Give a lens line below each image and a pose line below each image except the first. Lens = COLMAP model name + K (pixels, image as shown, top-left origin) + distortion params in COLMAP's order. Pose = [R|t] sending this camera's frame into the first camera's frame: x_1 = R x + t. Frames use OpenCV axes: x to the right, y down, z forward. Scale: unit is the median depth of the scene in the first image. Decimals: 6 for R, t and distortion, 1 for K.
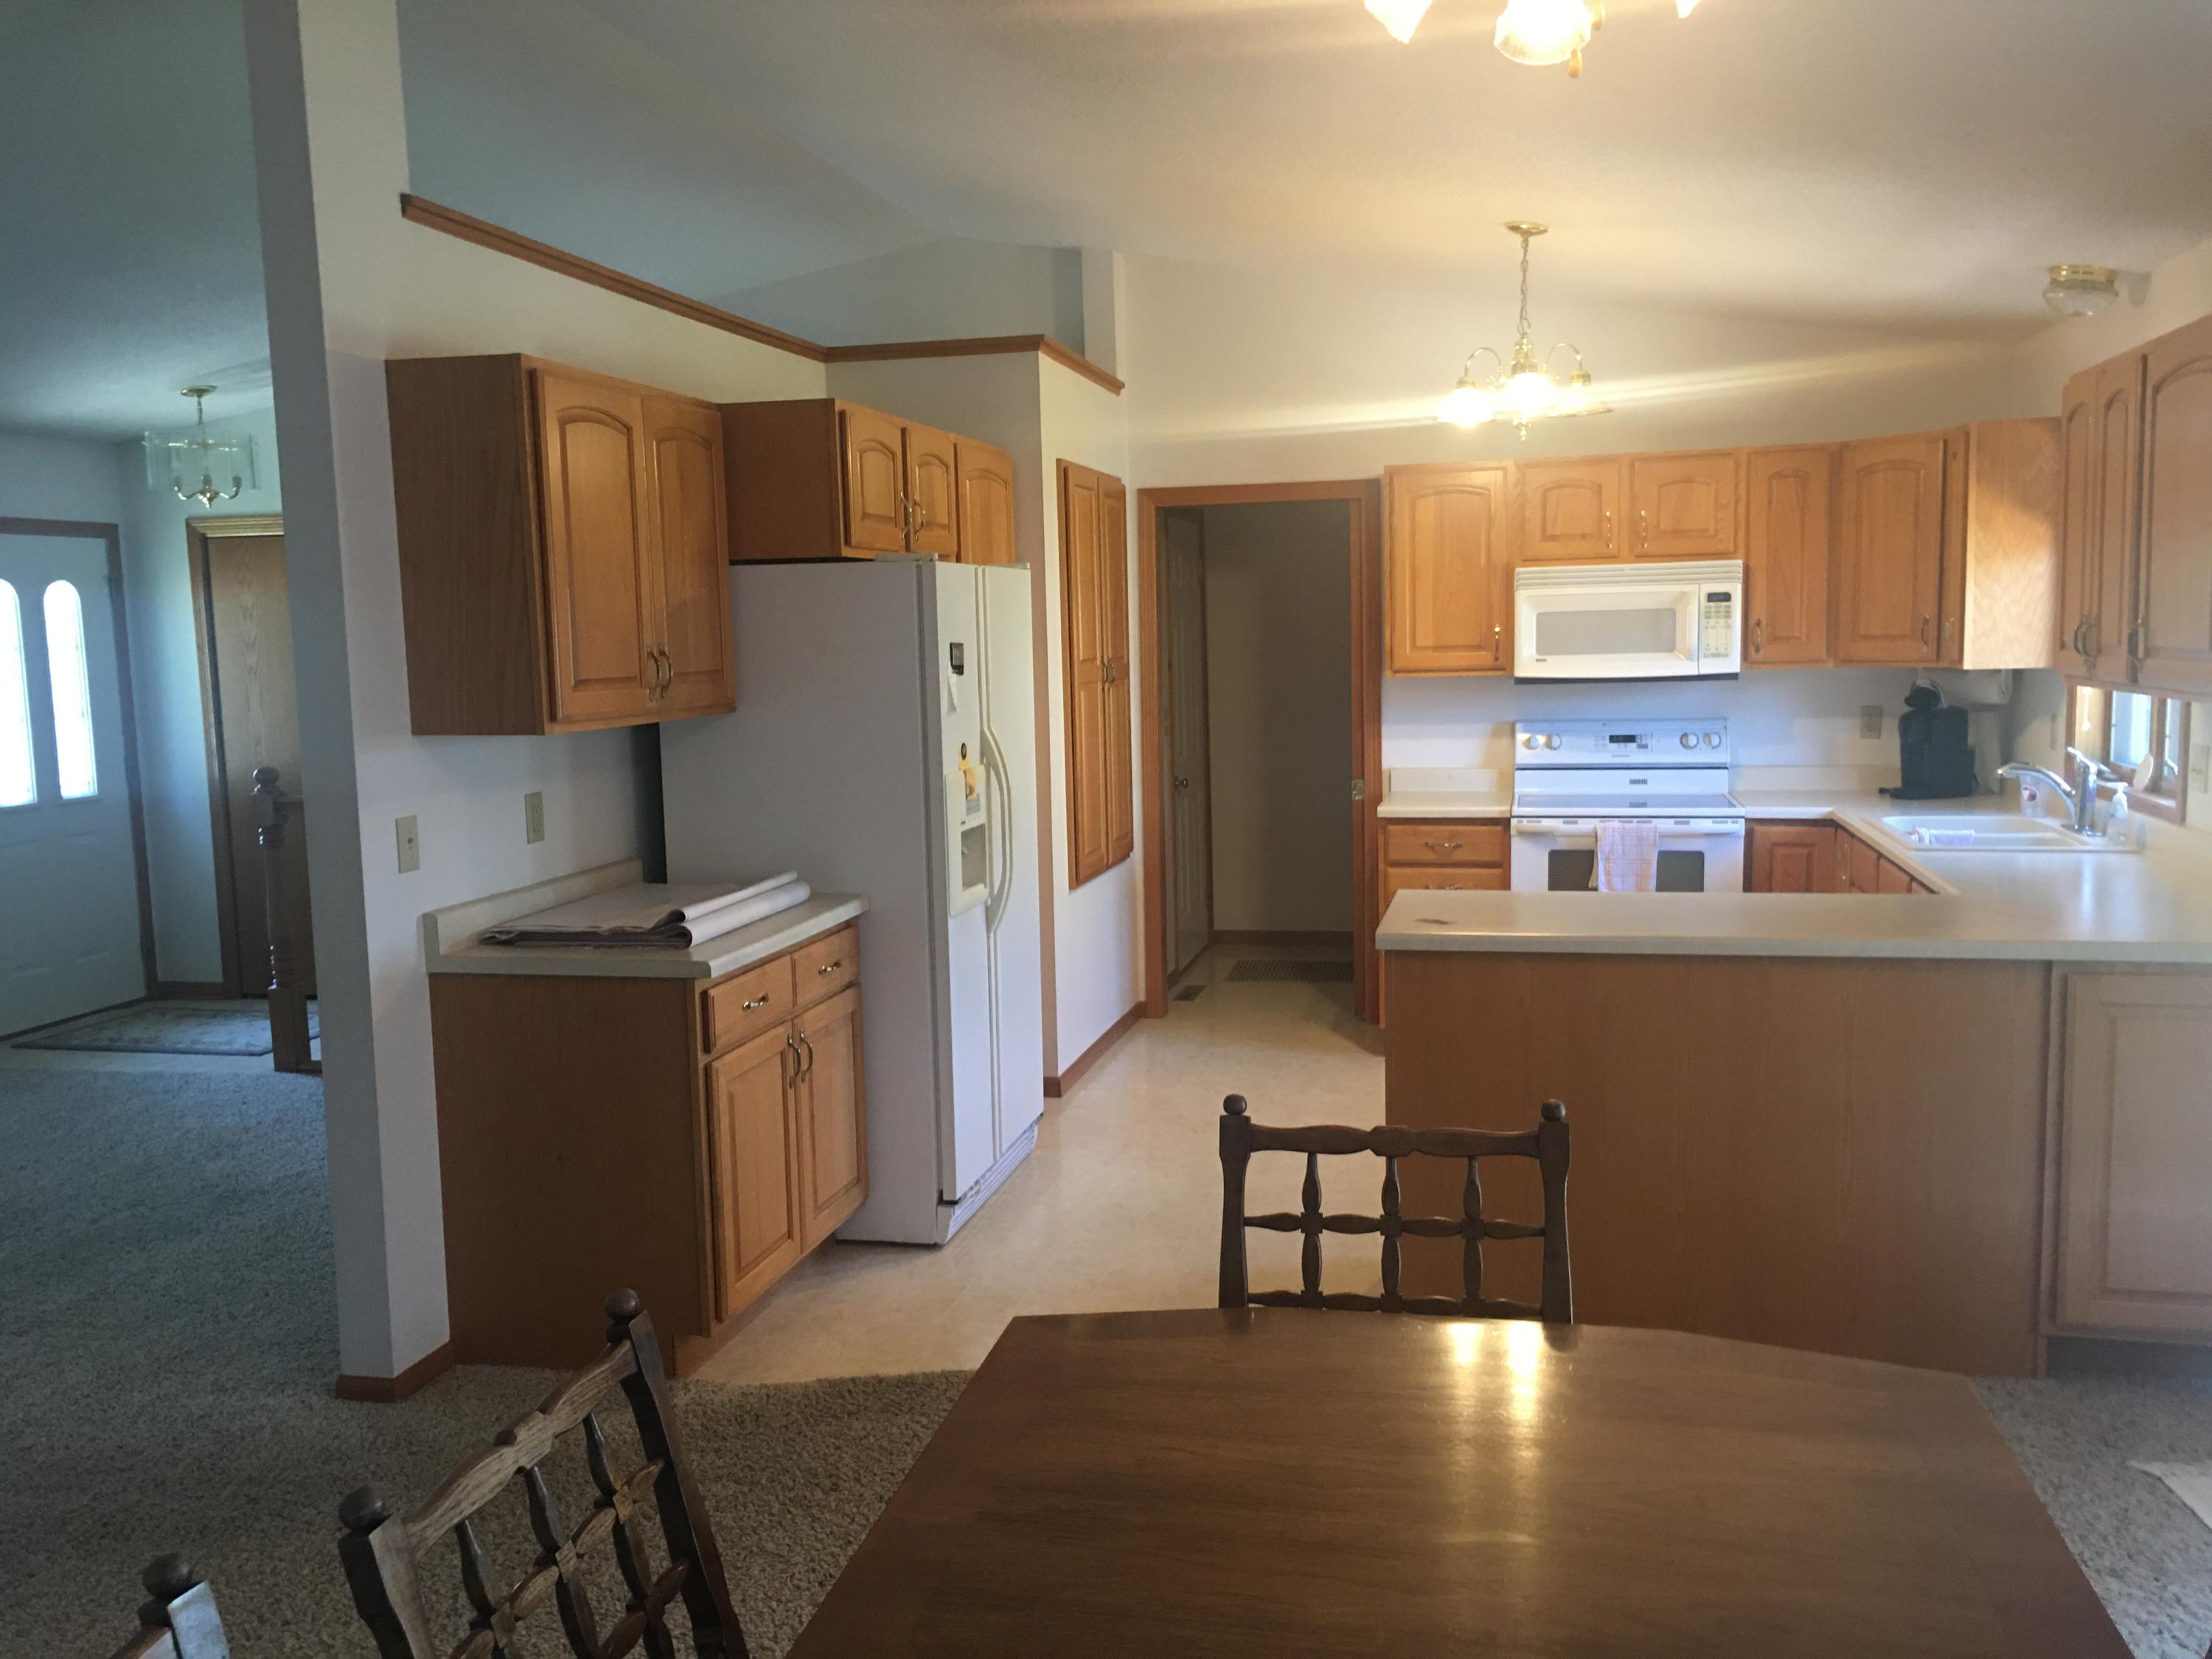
lens RADIAL K [[1846.8, 0, 1106.0], [0, 1846.8, 829.5], [0, 0, 1]] dist [0.081714, -0.085605]
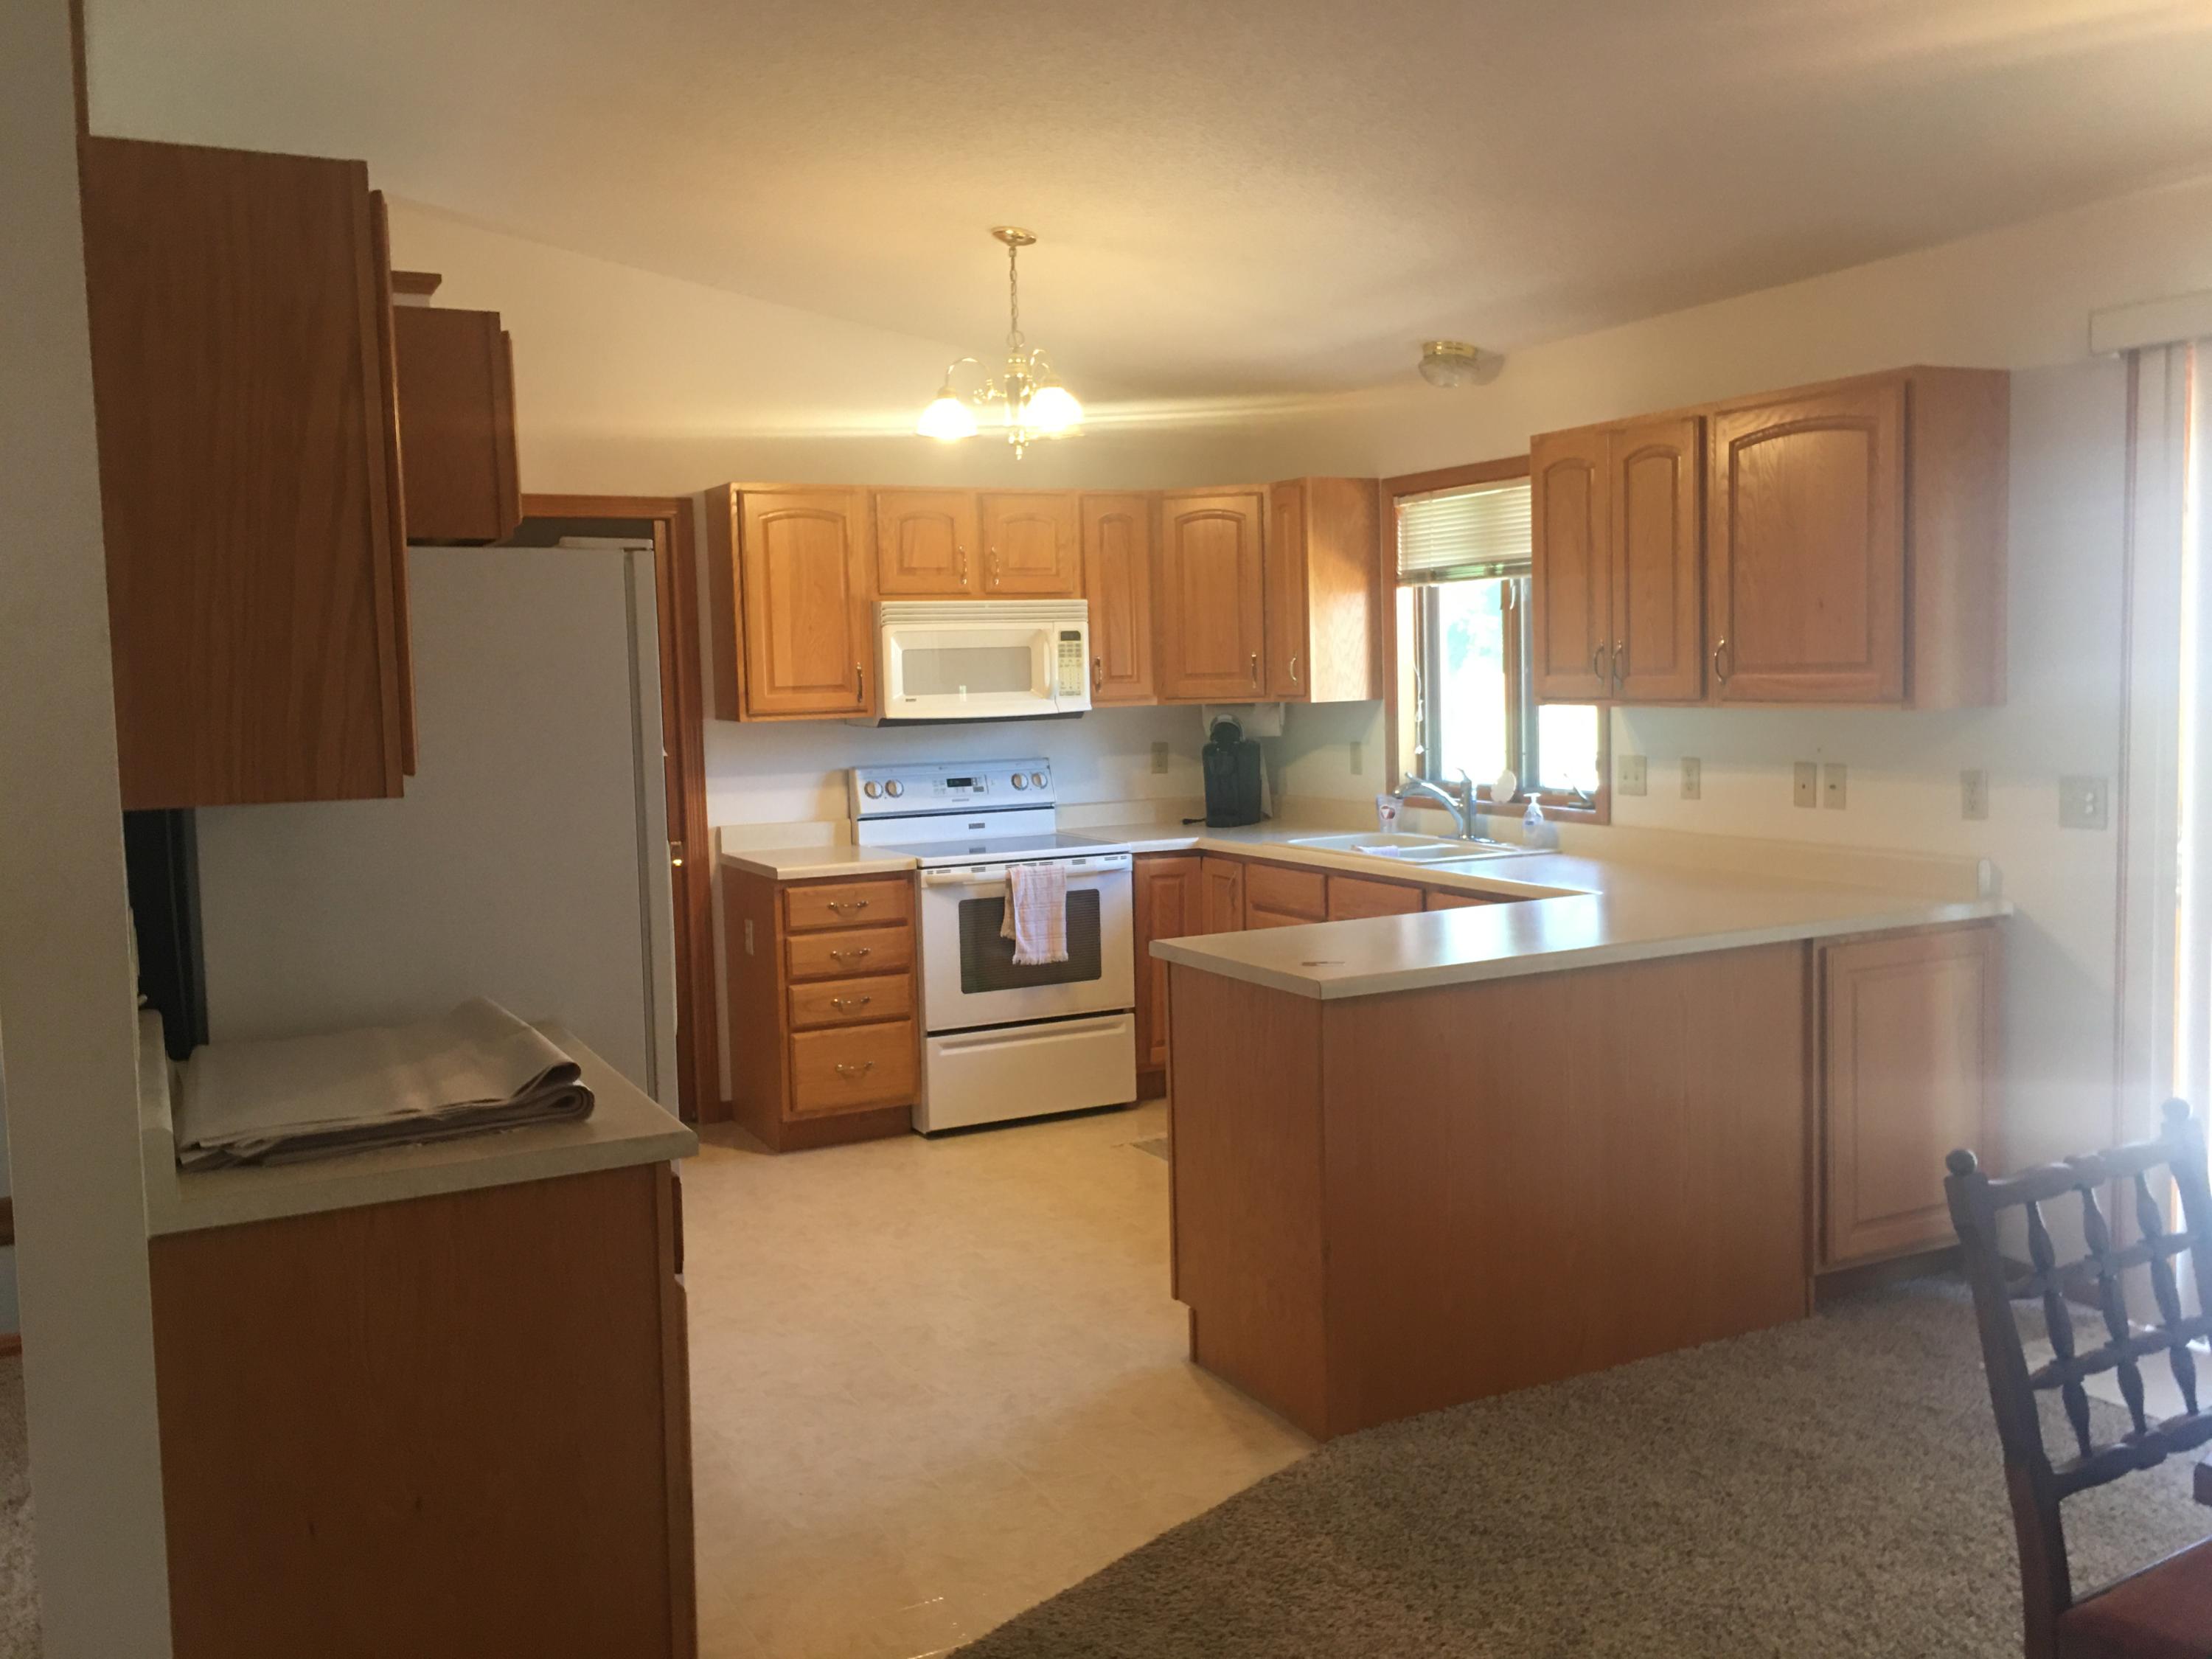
lens RADIAL K [[1852.8, 0, 1118.8], [0, 1852.8, 802.9], [0, 0, 1]] dist [0.049003, -0.005947]
pose [[0.761903, -0.044293, 0.646174, -0.297784], [0.078185, 0.996653, -0.023870, -0.009397], [-0.642954, 0.068708, 0.762817, 0.228633]]
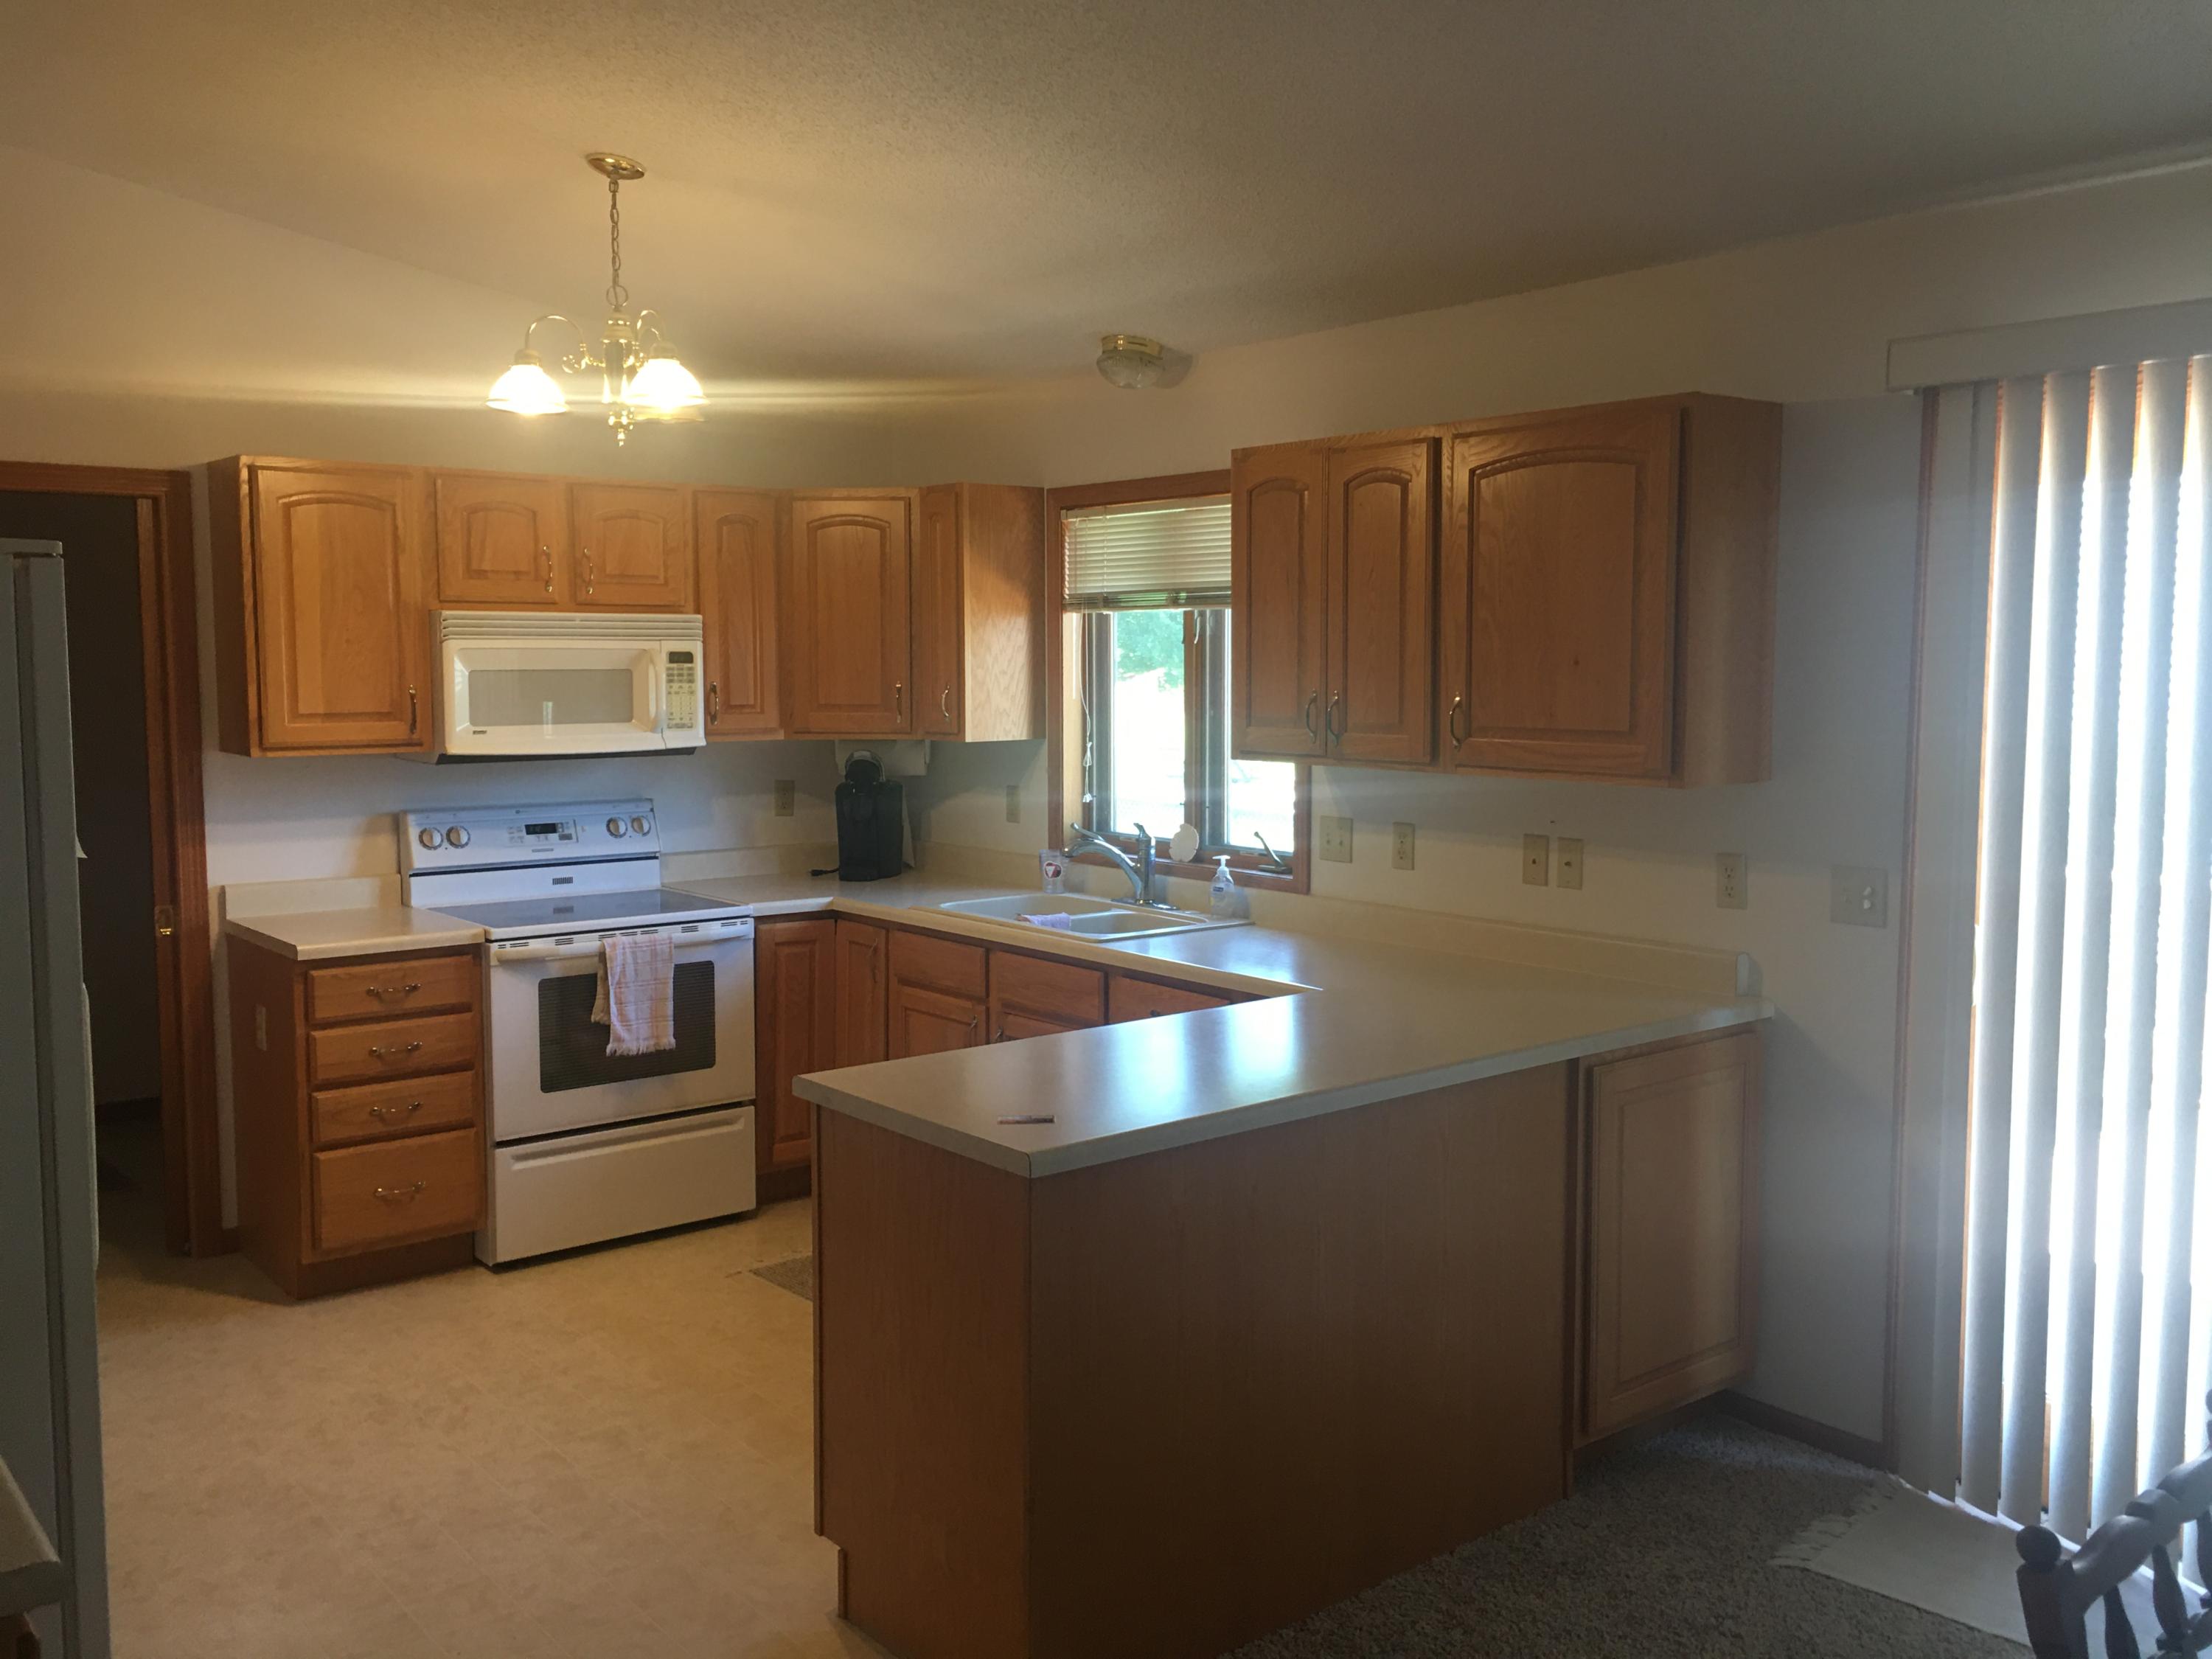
lens RADIAL K [[1859.9, 0, 1104.4], [0, 1859.9, 806.7], [0, 0, 1]] dist [0.056030, -0.012029]
pose [[0.614111, -0.040440, 0.788183, -0.220746], [0.071788, 0.997409, -0.004759, -0.039439], [-0.785948, 0.059504, 0.615422, 0.332475]]
